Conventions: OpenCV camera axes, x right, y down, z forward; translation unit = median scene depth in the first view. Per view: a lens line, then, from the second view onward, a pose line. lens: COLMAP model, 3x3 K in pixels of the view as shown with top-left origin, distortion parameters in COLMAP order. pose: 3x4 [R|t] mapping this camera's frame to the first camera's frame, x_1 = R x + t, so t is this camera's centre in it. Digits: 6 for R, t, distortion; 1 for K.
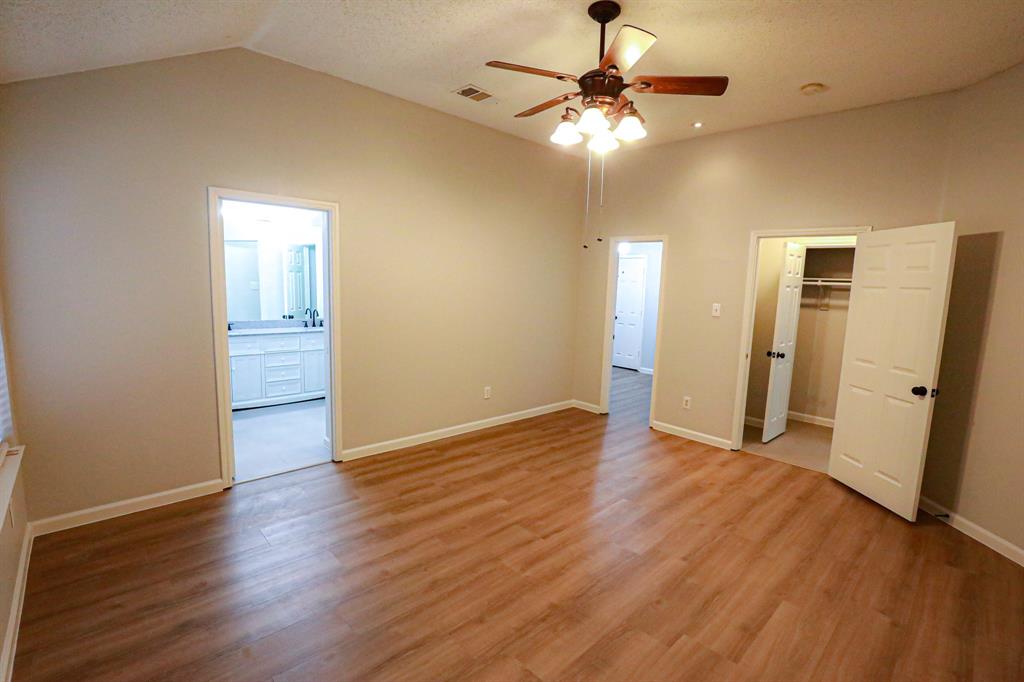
lens RADIAL K [[466.6, 0, 516.6], [0, 466.6, 345.6], [0, 0, 1]] dist [-0.038274, 0.007807]
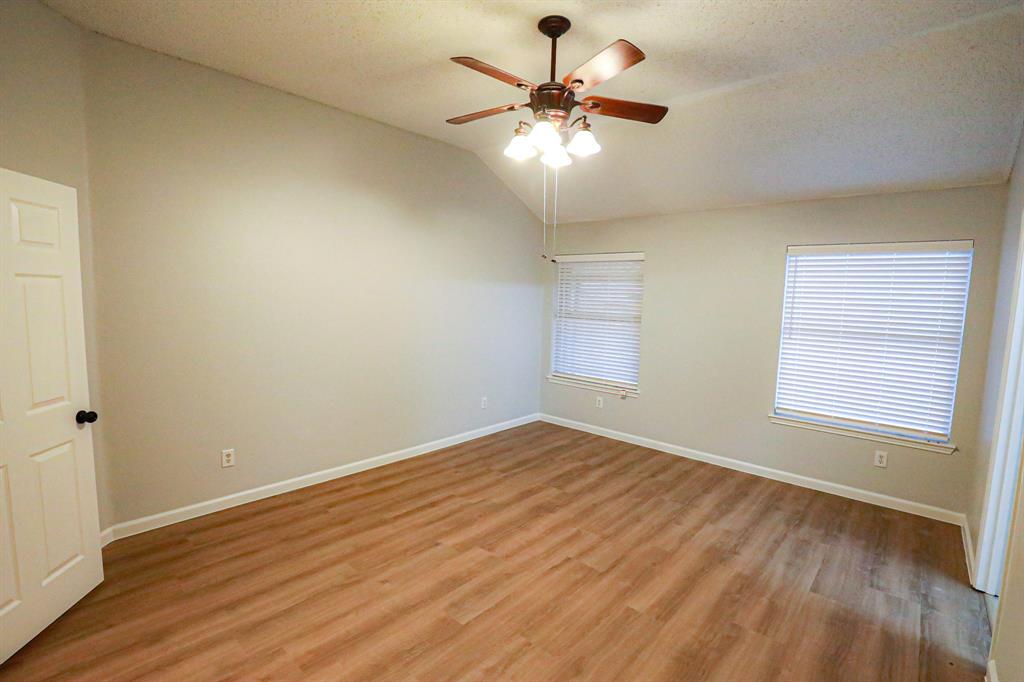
lens RADIAL K [[465.1, 0, 512.0], [0, 465.1, 341.0], [0, 0, 1]] dist [-0.014226, 0.000023]
pose [[-0.996062, -0.057196, -0.067747, 0.286780], [-0.071221, 0.971251, 0.227153, -0.266197], [0.052807, 0.231083, -0.971500, 1.938362]]
